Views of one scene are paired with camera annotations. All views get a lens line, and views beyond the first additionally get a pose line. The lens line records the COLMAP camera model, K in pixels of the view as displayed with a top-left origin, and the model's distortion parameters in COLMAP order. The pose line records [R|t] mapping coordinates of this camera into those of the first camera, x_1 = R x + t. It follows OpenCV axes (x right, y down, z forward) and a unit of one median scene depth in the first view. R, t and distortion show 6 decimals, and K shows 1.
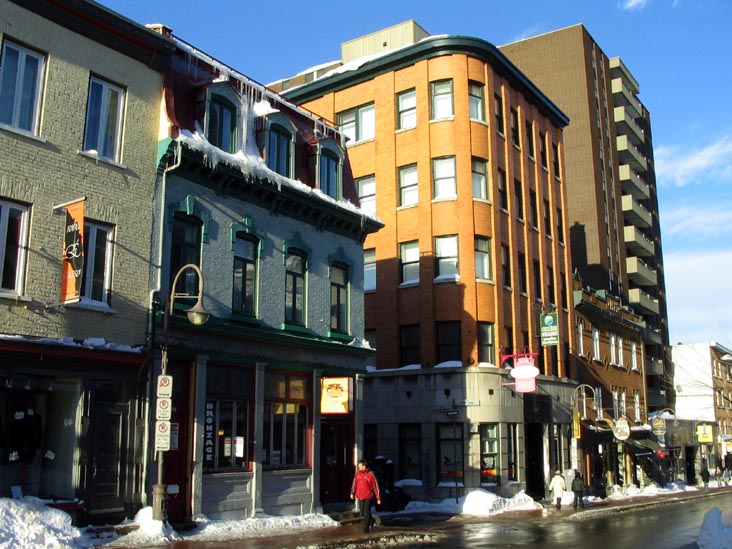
lens RADIAL K [[764.8, 0, 365.7], [0, 764.8, 291.2], [0, 0, 1]] dist [-0.180429, 0.197939]
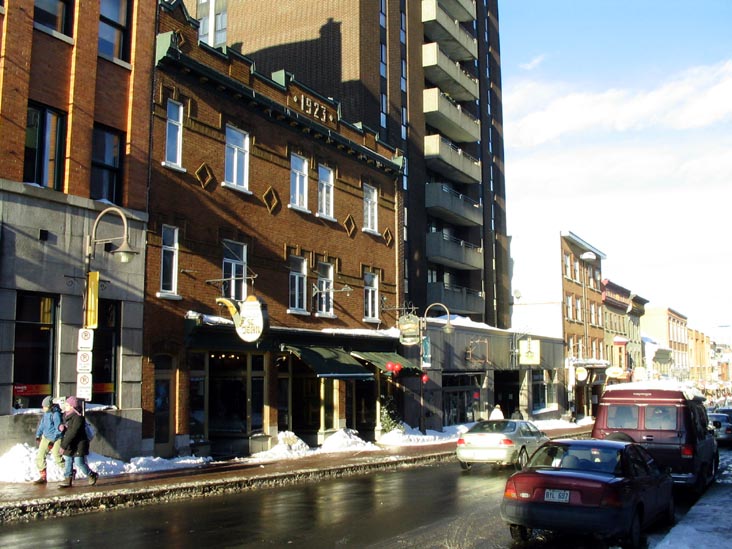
lens RADIAL K [[764.8, 0, 365.7], [0, 764.8, 291.2], [0, 0, 1]] dist [-0.180429, 0.197939]
pose [[0.995177, 0.010317, 0.097555, 0.251585], [-0.018808, 0.996072, 0.086524, 0.083680], [-0.096279, -0.087942, 0.991462, 0.348800]]
